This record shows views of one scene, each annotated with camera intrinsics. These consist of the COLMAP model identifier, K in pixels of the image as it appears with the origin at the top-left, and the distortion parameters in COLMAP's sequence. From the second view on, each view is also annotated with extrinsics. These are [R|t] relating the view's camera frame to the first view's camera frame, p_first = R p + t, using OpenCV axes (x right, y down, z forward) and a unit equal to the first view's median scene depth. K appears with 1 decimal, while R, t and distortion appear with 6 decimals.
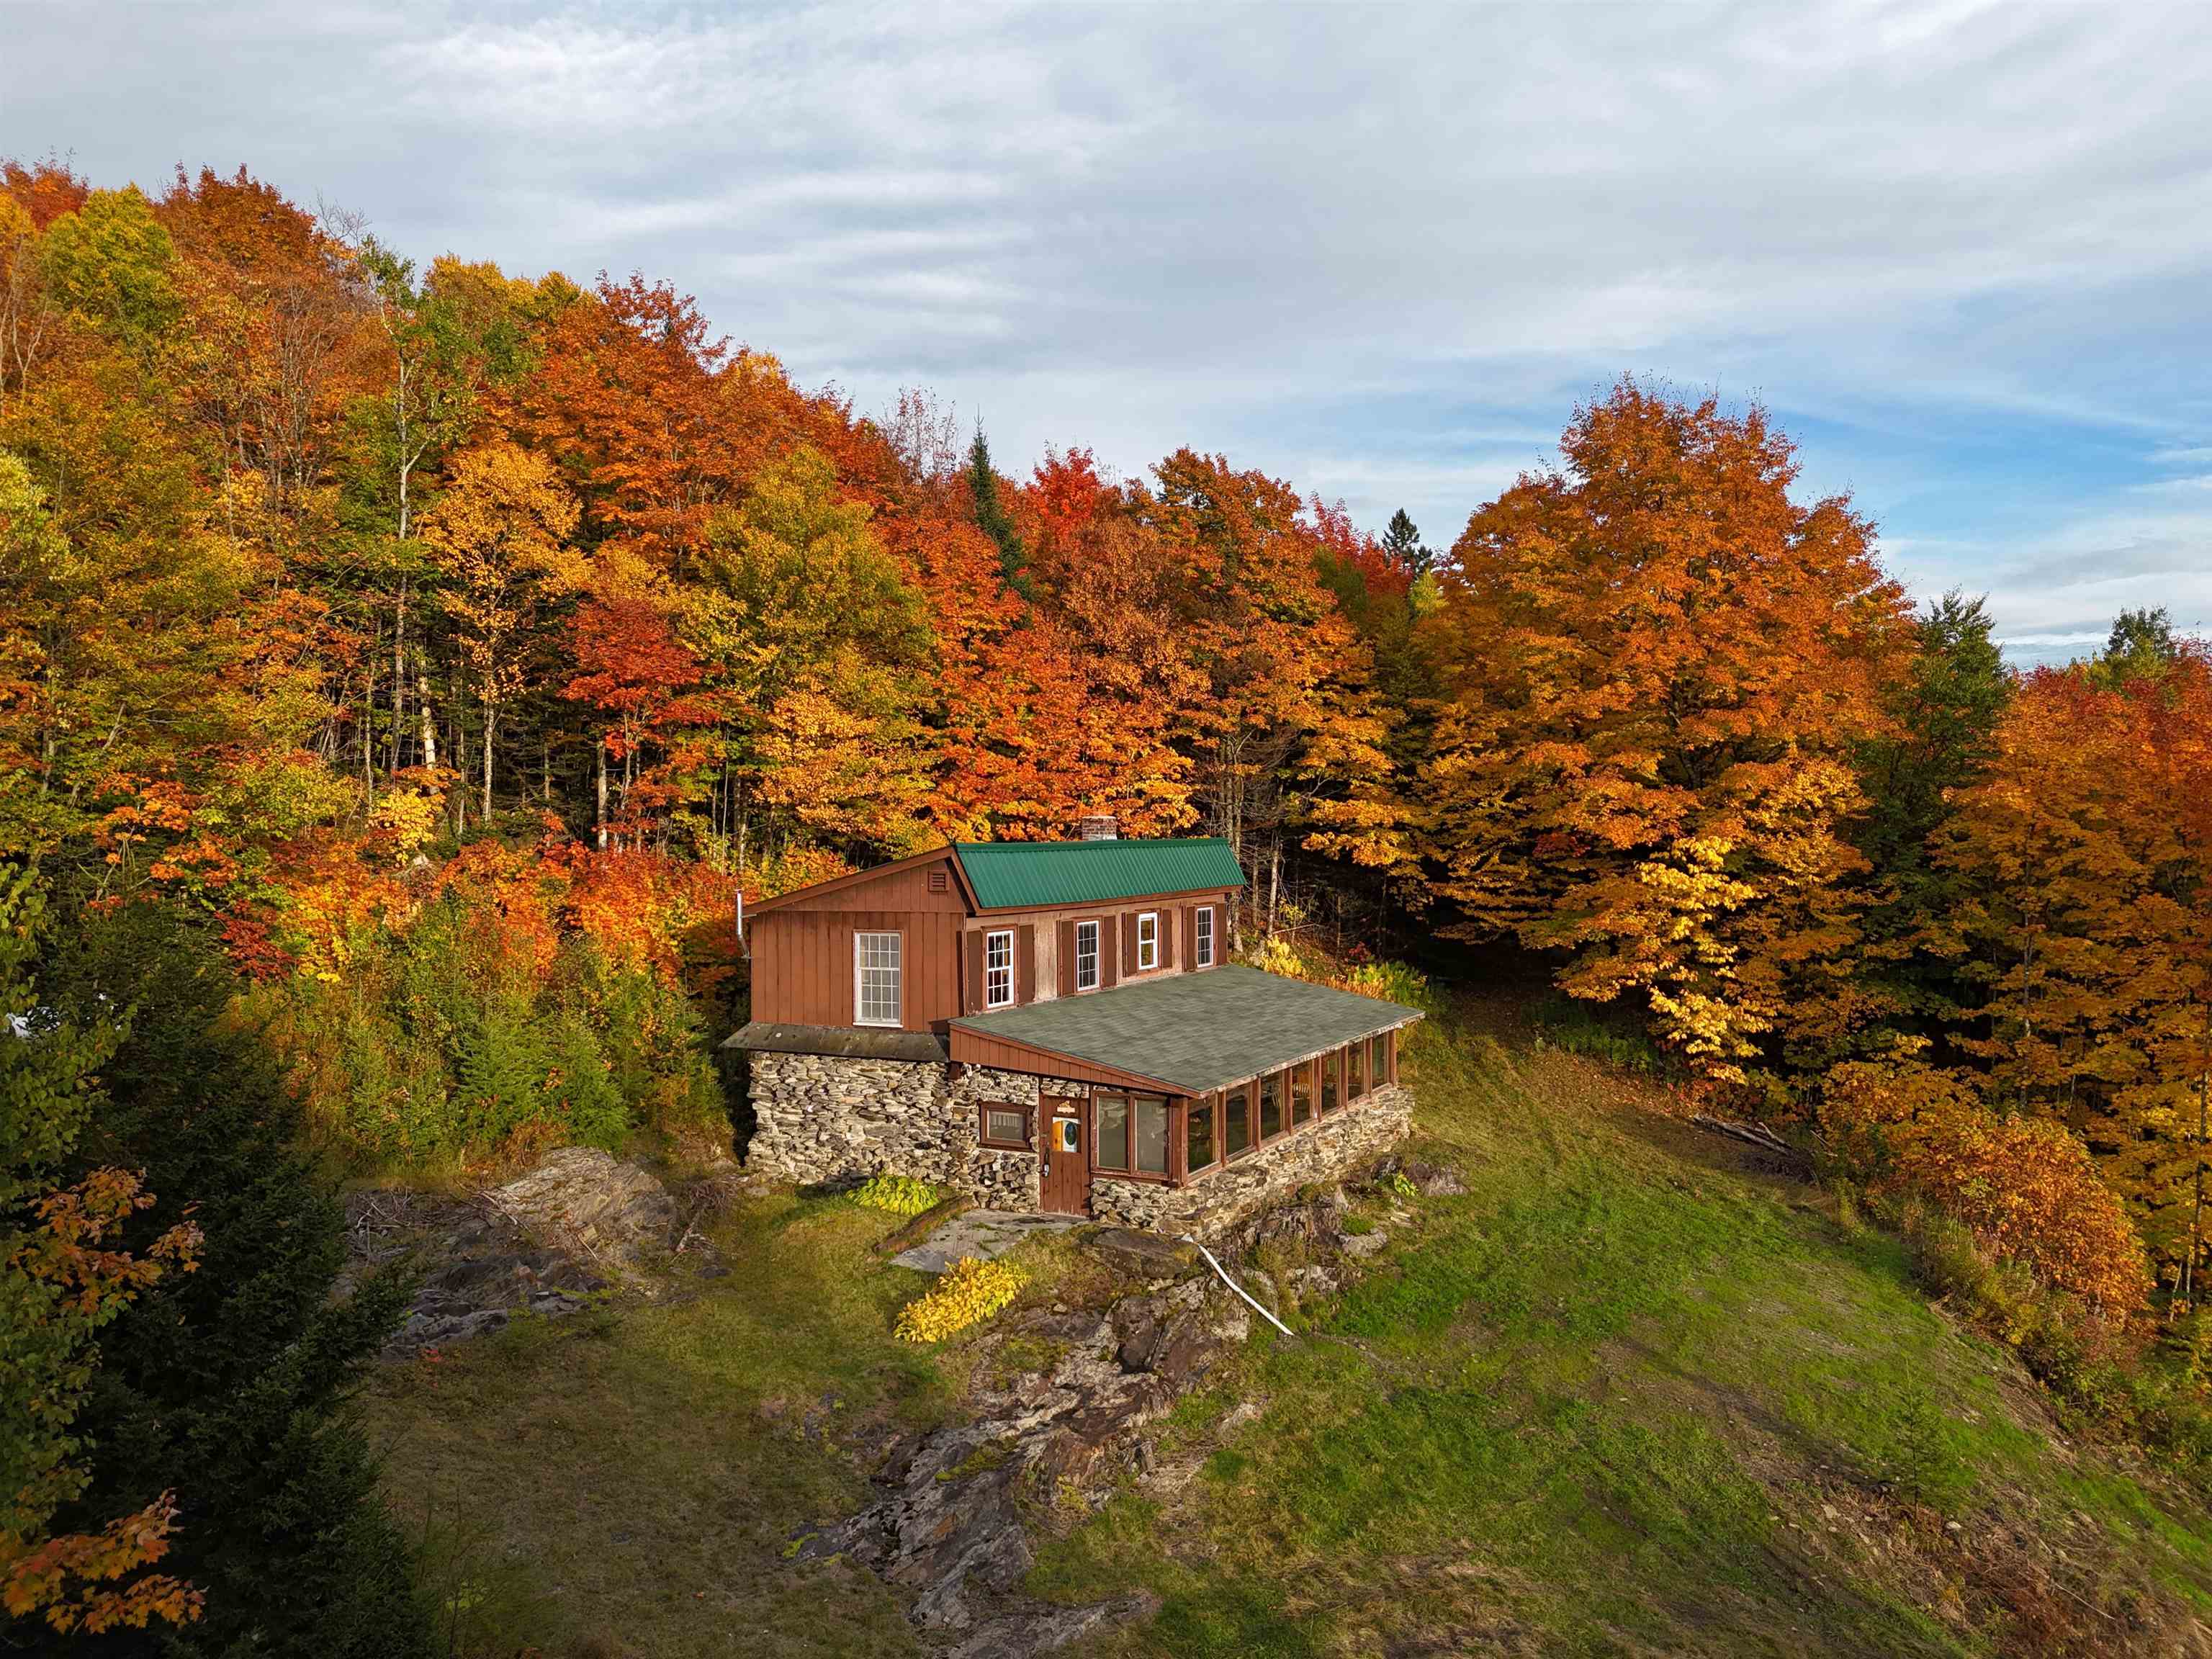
lens RADIAL K [[1625.3, 0, 1107.1], [0, 1625.3, 820.6], [0, 0, 1]] dist [0.081940, -0.077938]
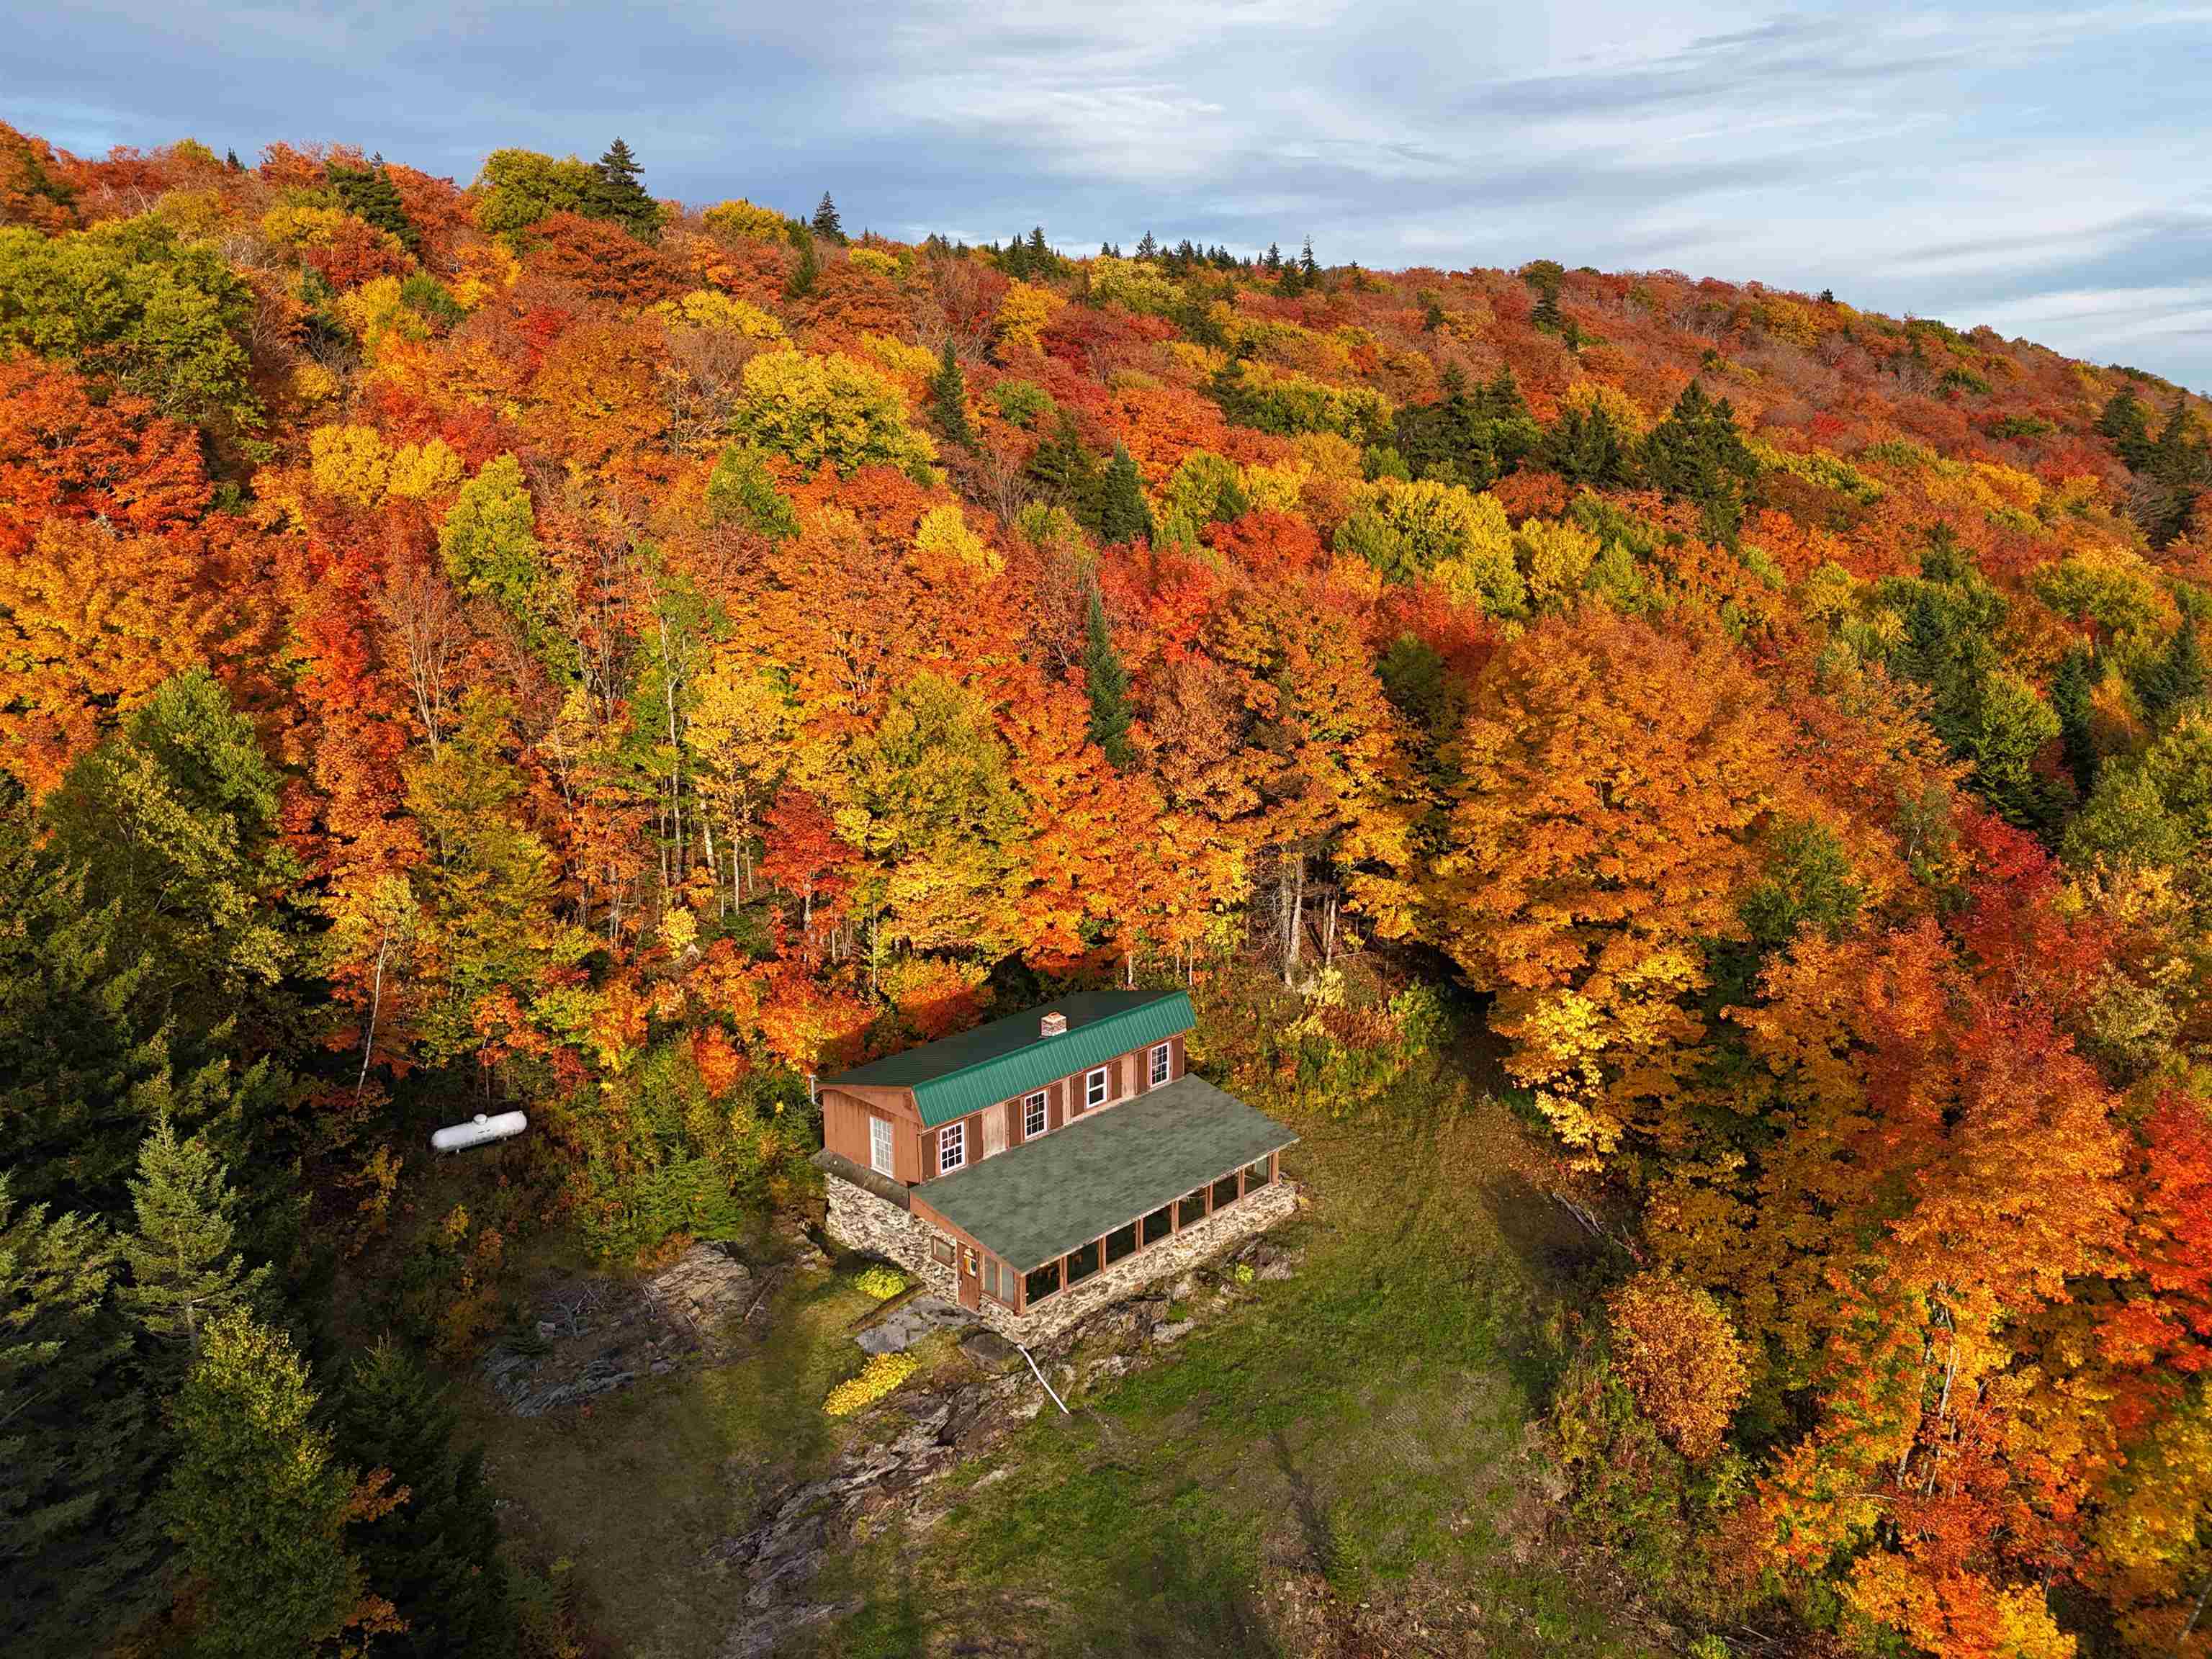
lens RADIAL K [[1625.3, 0, 1102.3], [0, 1625.3, 819.8], [0, 0, 1]] dist [0.081940, -0.077938]
pose [[0.958512, 0.062833, -0.278040, 0.368120], [-0.000190, 0.975544, 0.219804, -0.423335], [0.285051, -0.210632, 0.935083, -0.299268]]
